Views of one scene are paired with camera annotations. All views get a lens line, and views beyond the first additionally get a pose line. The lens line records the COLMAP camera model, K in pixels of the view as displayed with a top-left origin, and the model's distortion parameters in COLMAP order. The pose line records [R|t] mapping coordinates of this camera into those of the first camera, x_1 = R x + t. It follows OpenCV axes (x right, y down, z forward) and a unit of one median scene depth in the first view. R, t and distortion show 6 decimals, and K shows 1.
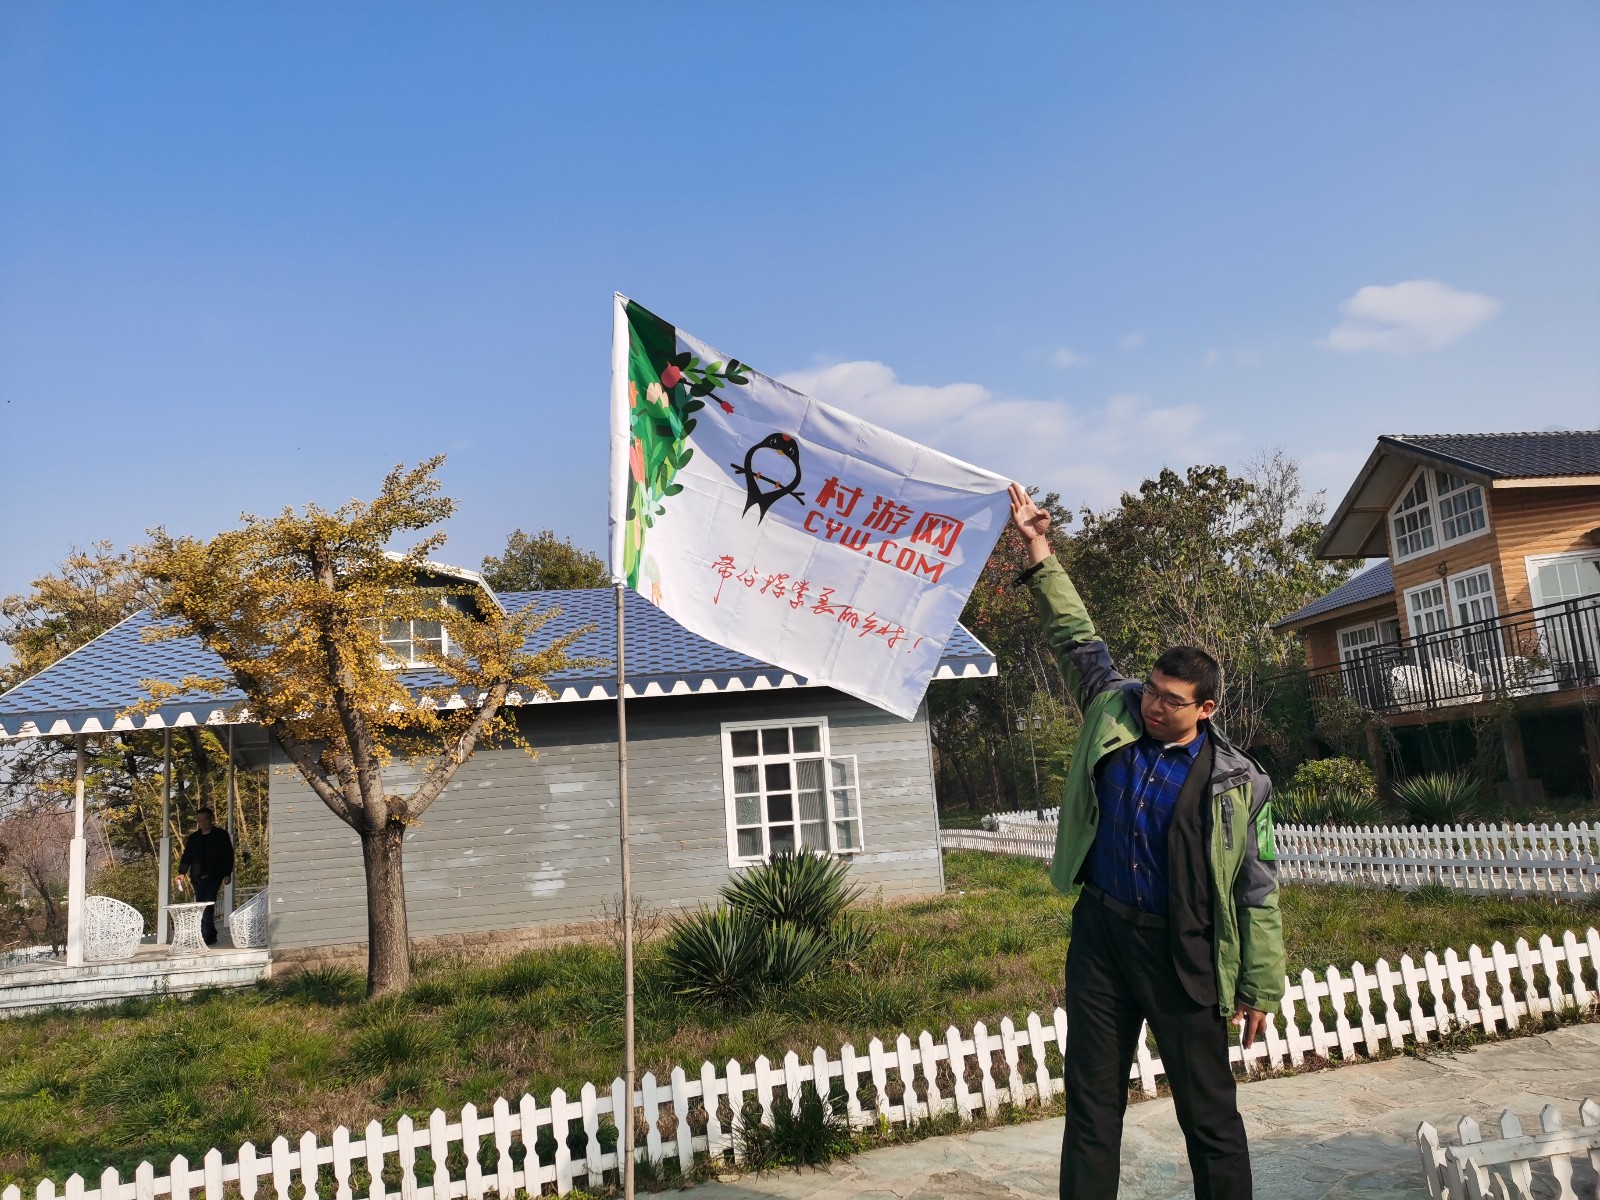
lens RADIAL K [[1248.3, 0, 801.7], [0, 1248.3, 599.6], [0, 0, 1]] dist [0.010197, 0.001785]
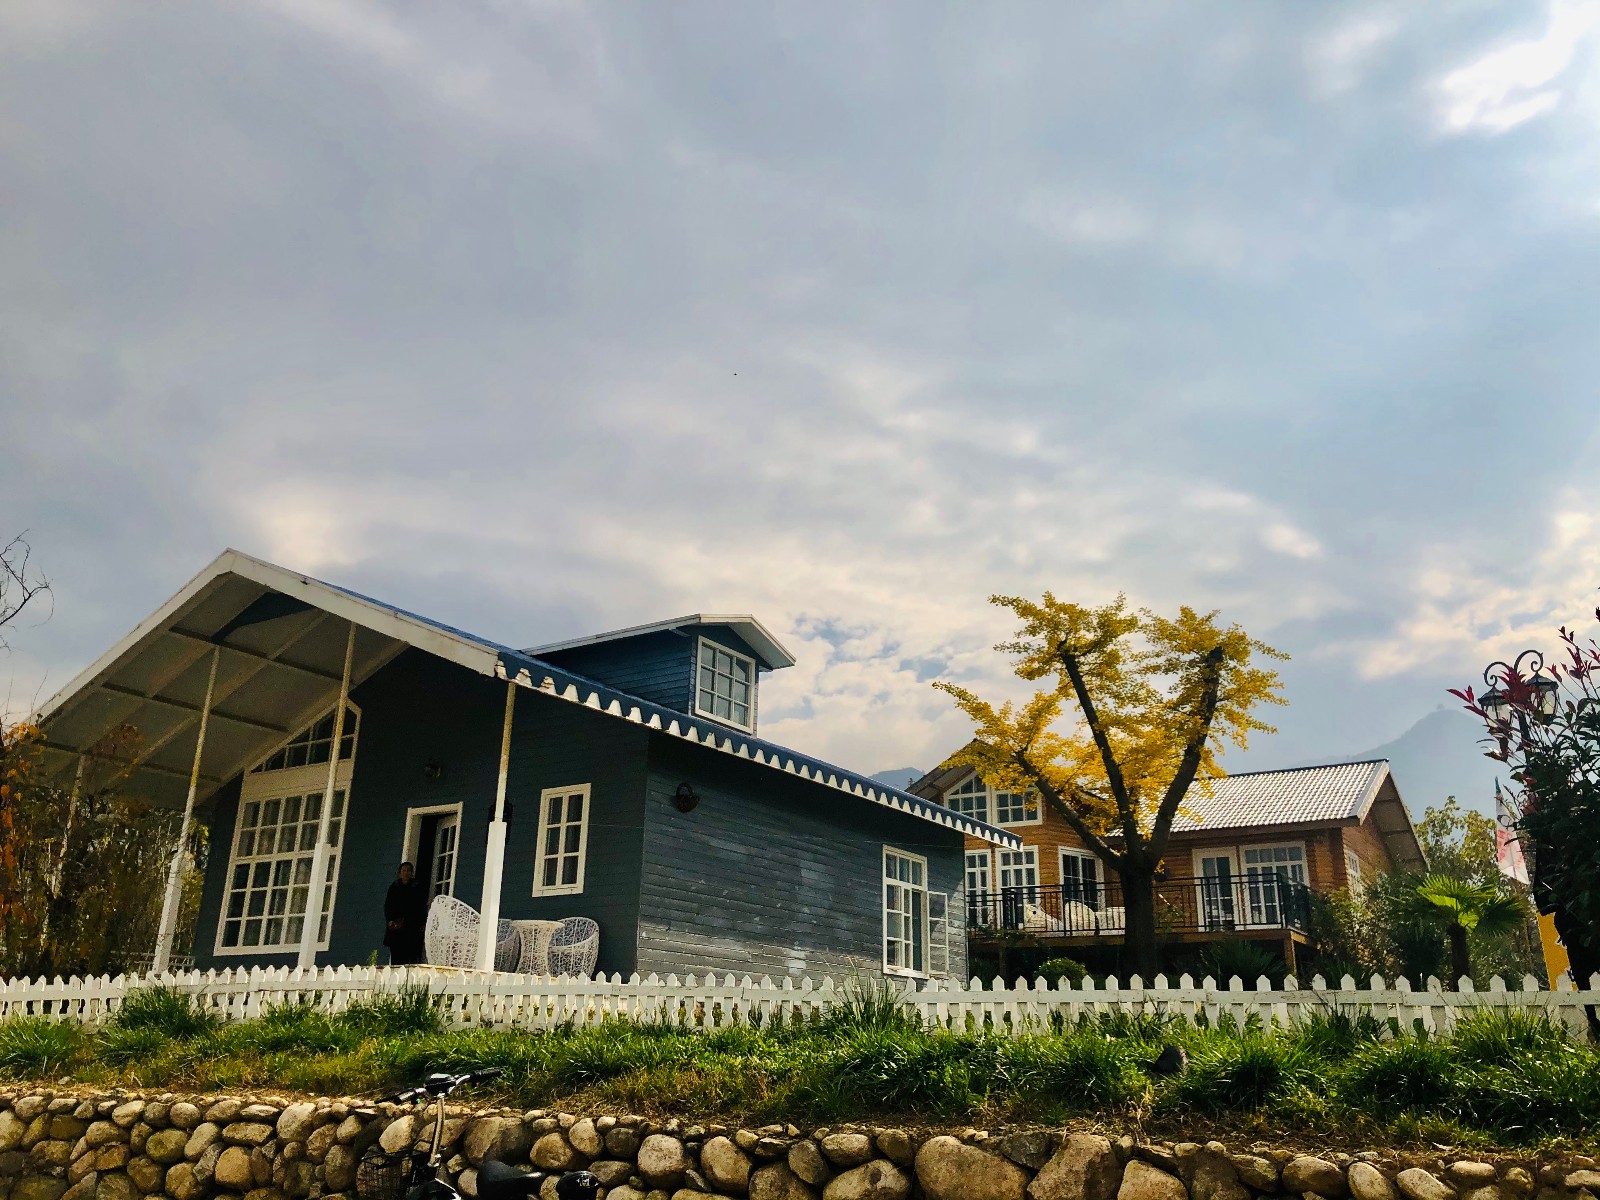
lens RADIAL K [[1303.4, 0, 800.8], [0, 1303.4, 598.7], [0, 0, 1]] dist [-0.001672, -0.000459]
pose [[0.651931, 0.334299, 0.680610, -0.727386], [-0.194253, 0.941250, -0.276252, 0.167545], [-0.732974, 0.047887, 0.678569, 0.165386]]
